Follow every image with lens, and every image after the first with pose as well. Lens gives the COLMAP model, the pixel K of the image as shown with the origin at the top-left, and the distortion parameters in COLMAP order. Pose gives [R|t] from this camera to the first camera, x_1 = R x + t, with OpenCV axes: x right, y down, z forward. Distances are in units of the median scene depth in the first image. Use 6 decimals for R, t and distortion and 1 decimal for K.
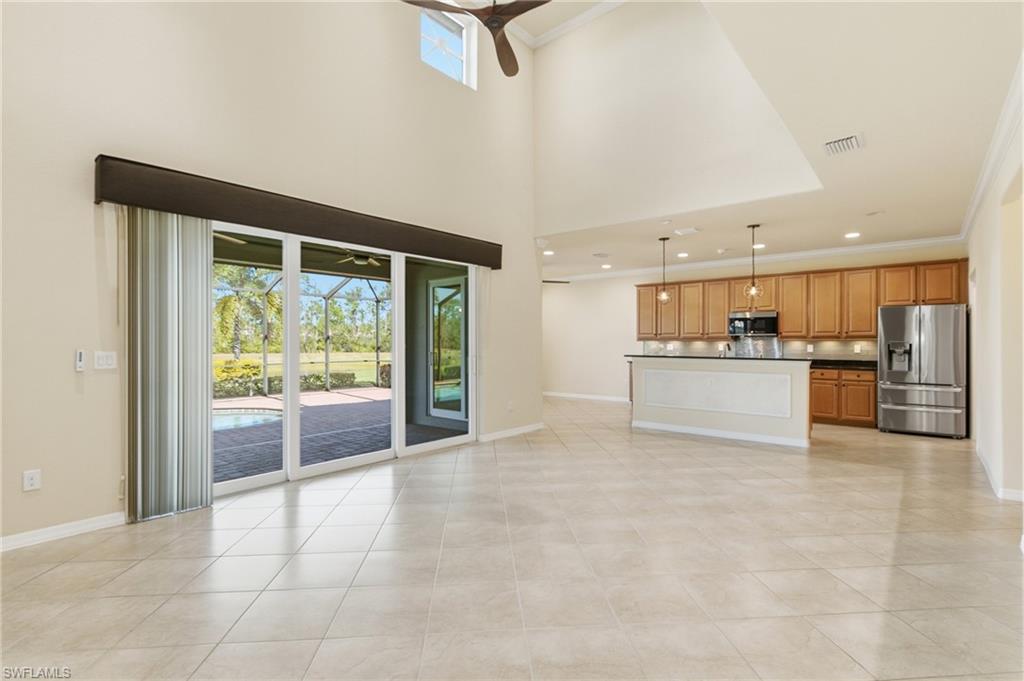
lens RADIAL K [[475.4, 0, 515.0], [0, 475.4, 356.9], [0, 0, 1]] dist [-0.018672, -0.000027]
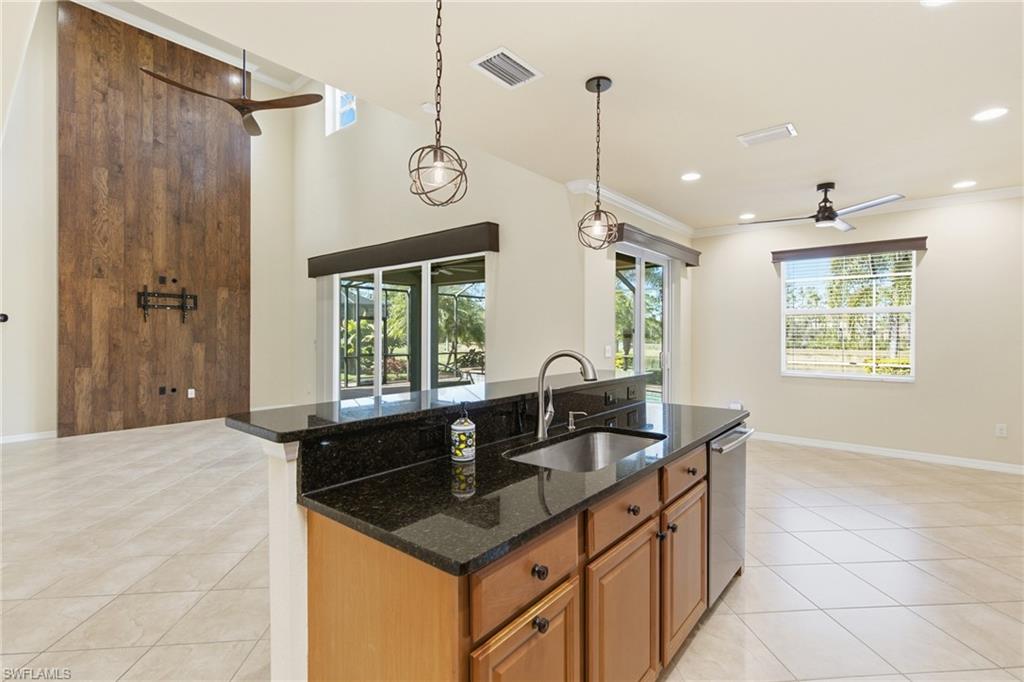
lens RADIAL K [[472.3, 0, 510.6], [0, 472.3, 338.2], [0, 0, 1]] dist [0.001053, 0.000359]
pose [[0.004413, 0.007705, -0.999961, 0.609669], [-0.033672, 0.999404, 0.007552, -0.029617], [0.999423, 0.033638, 0.004670, 0.800261]]
